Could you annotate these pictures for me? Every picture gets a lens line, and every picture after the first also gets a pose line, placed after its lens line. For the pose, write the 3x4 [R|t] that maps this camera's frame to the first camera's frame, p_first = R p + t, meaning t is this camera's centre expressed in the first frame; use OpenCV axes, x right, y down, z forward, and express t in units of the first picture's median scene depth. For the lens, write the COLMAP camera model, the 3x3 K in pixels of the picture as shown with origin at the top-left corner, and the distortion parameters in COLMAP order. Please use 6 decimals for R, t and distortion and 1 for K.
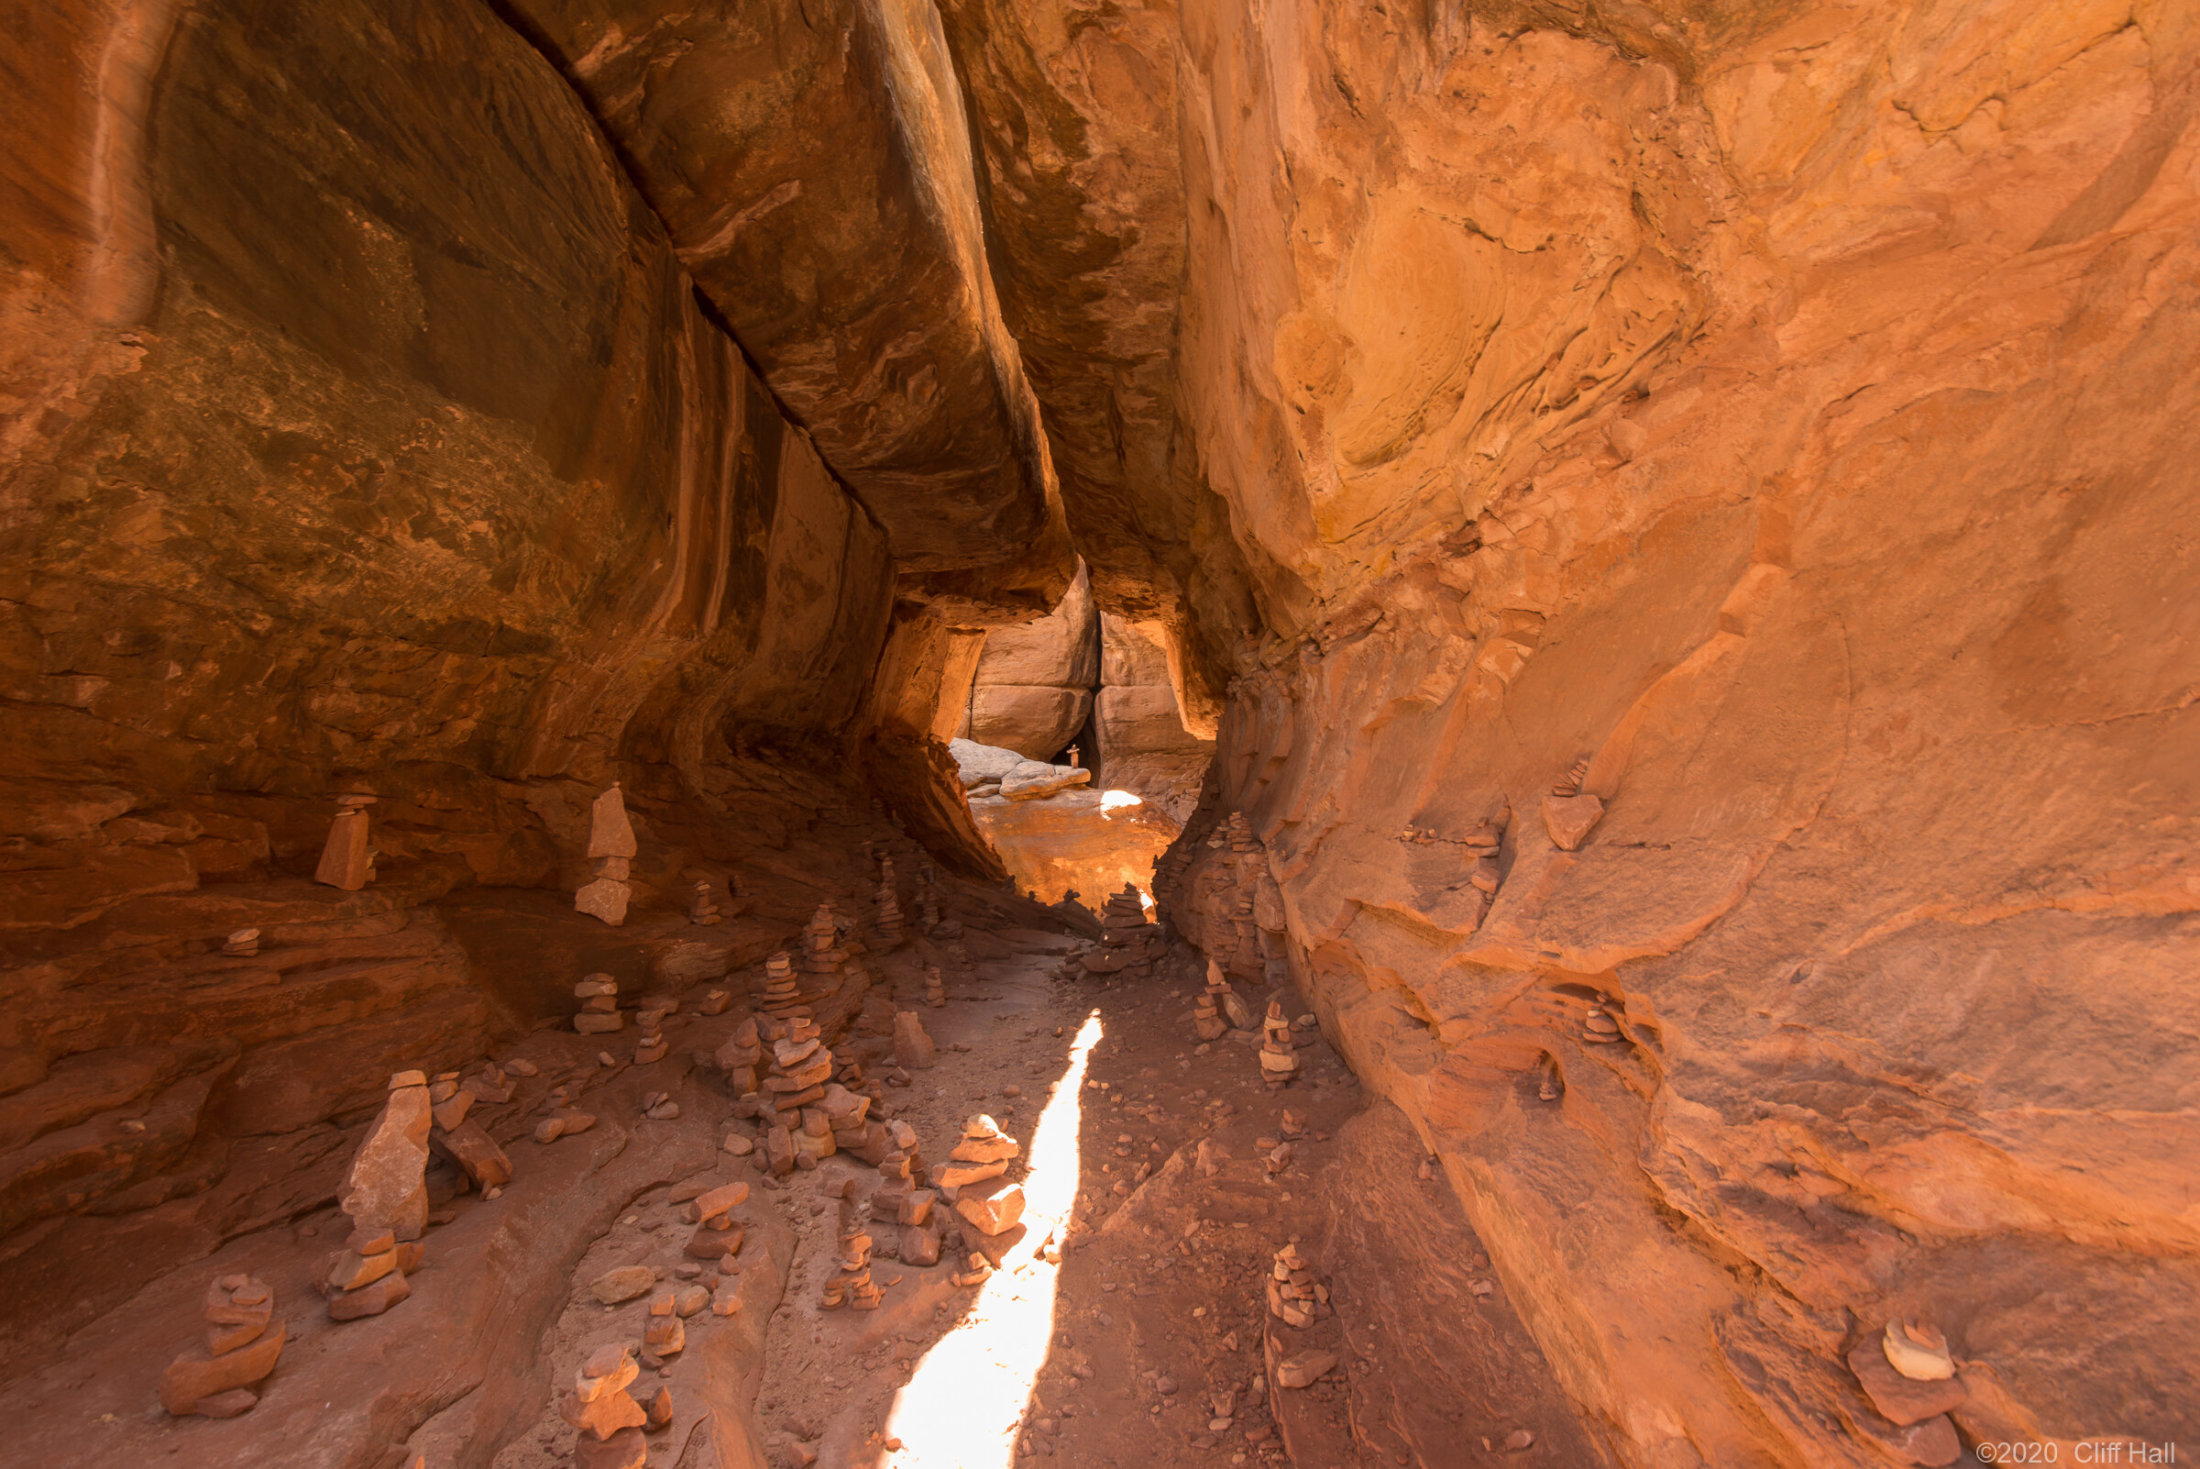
lens RADIAL K [[1035.6, 0, 1096.5], [0, 1035.6, 725.2], [0, 0, 1]] dist [0.000800, 0.000017]
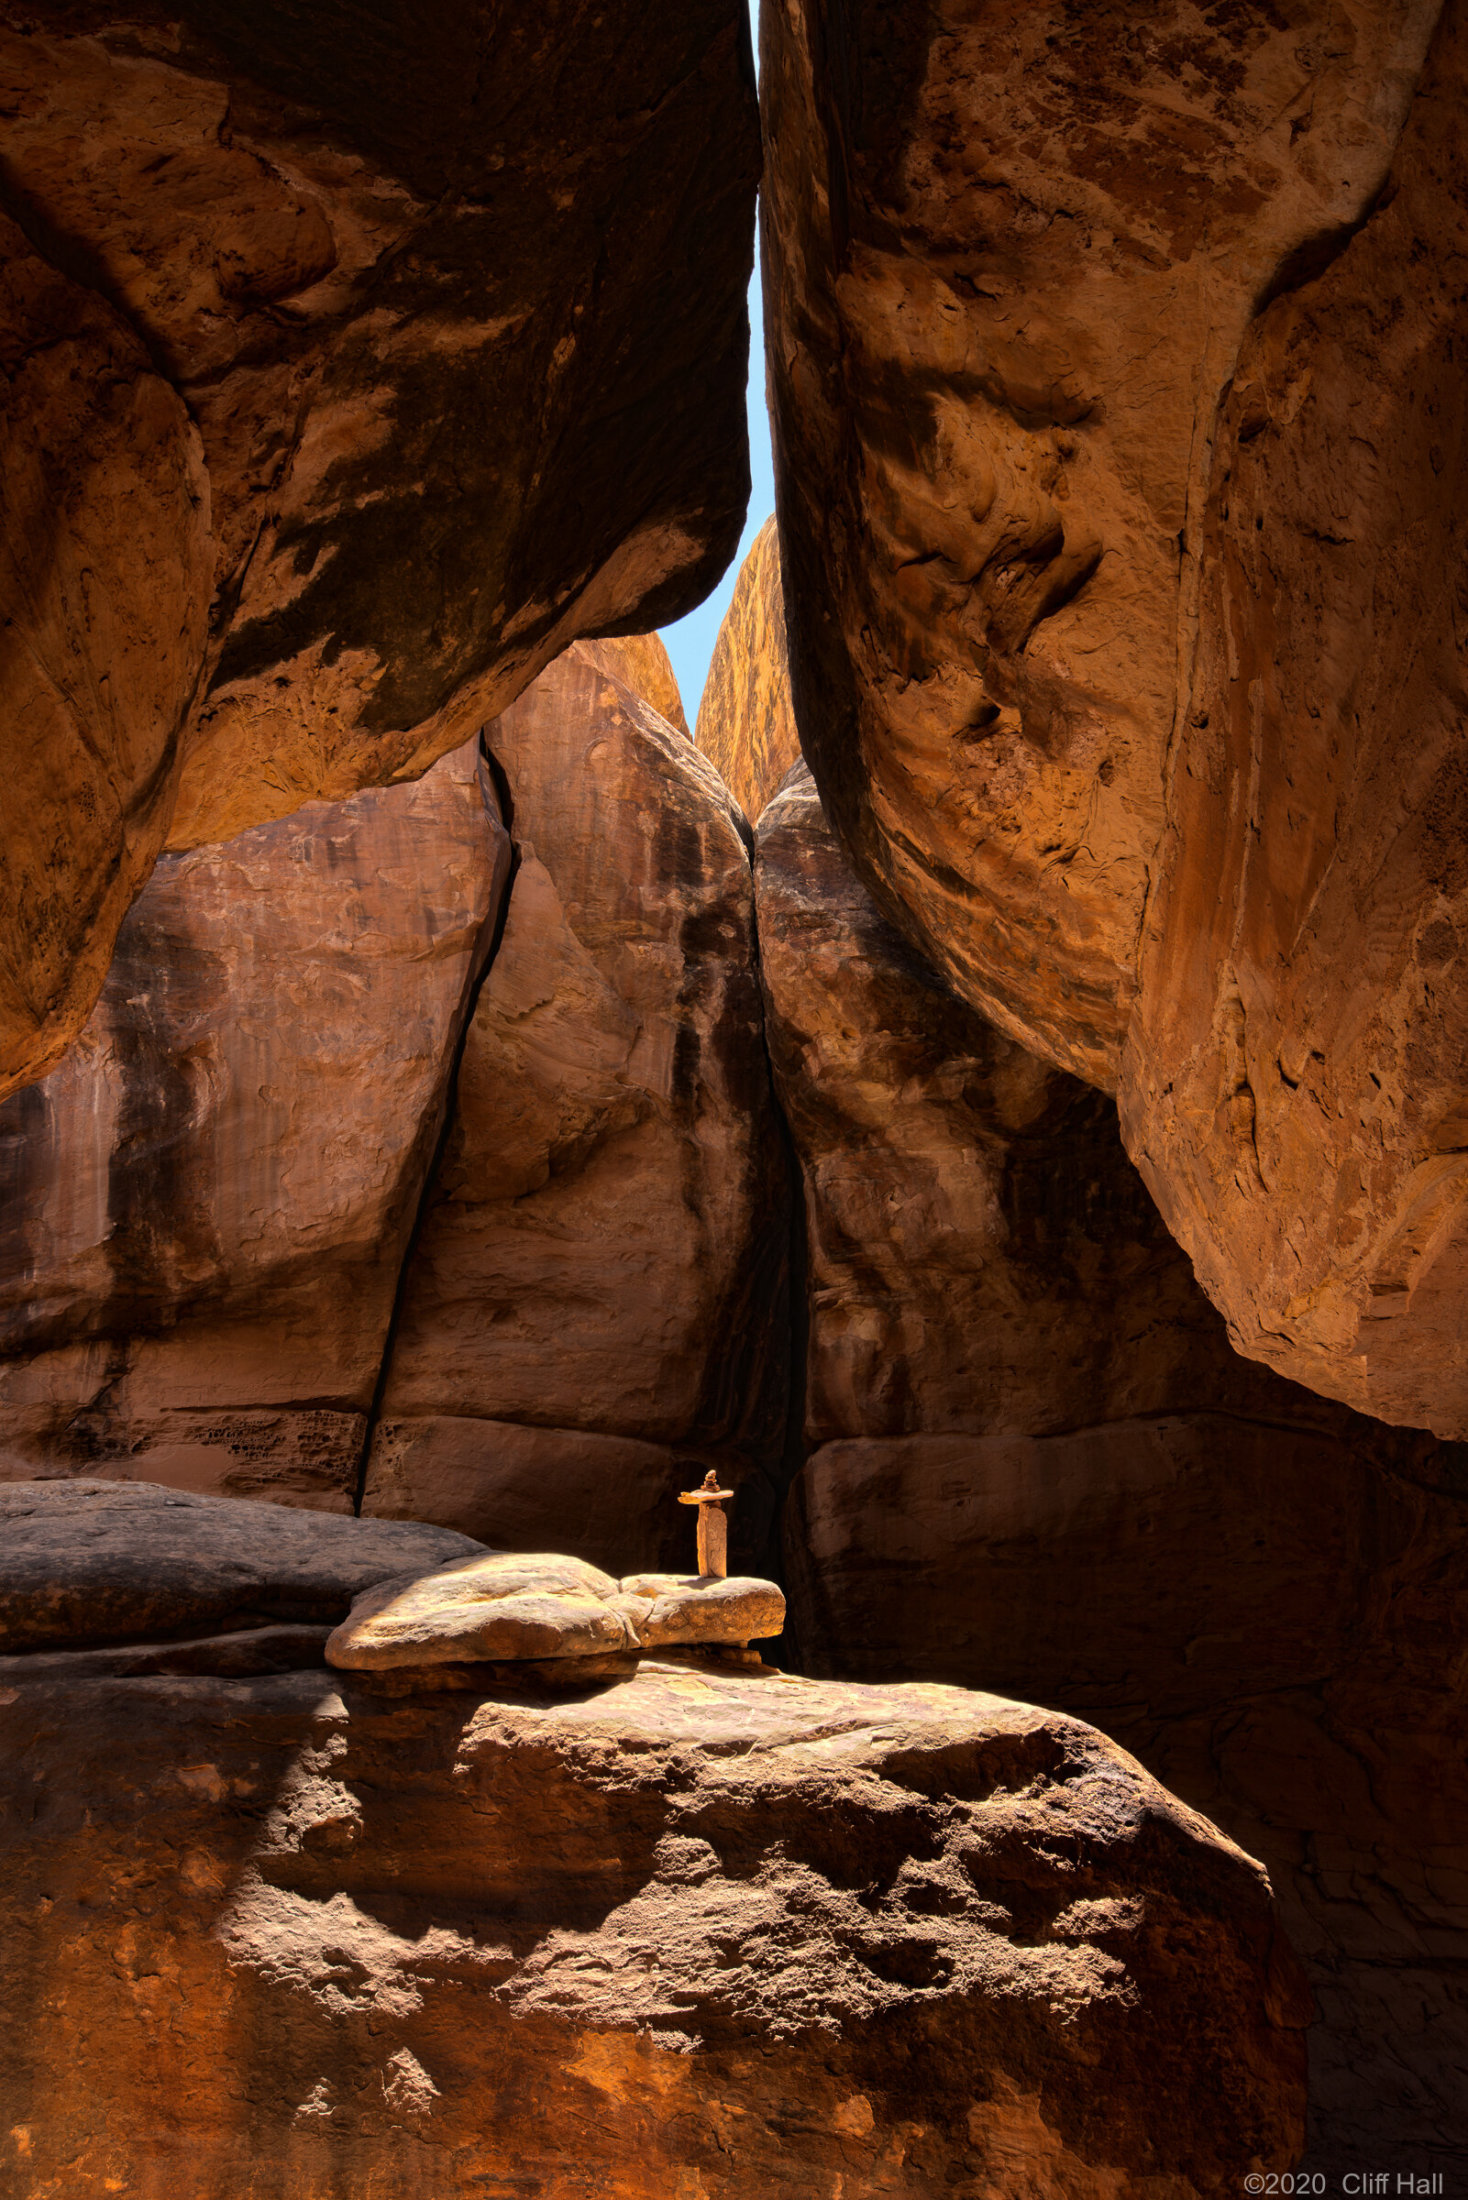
lens RADIAL K [[1644.3, 0, 737.2], [0, 1644.3, 1095.9], [0, 0, 1]] dist [0.005150, 0.001282]
pose [[0.999862, 0.007973, -0.014562, -0.019235], [-0.013442, 0.903554, -0.428264, 0.164172], [0.009743, 0.428401, 0.903536, 1.119968]]
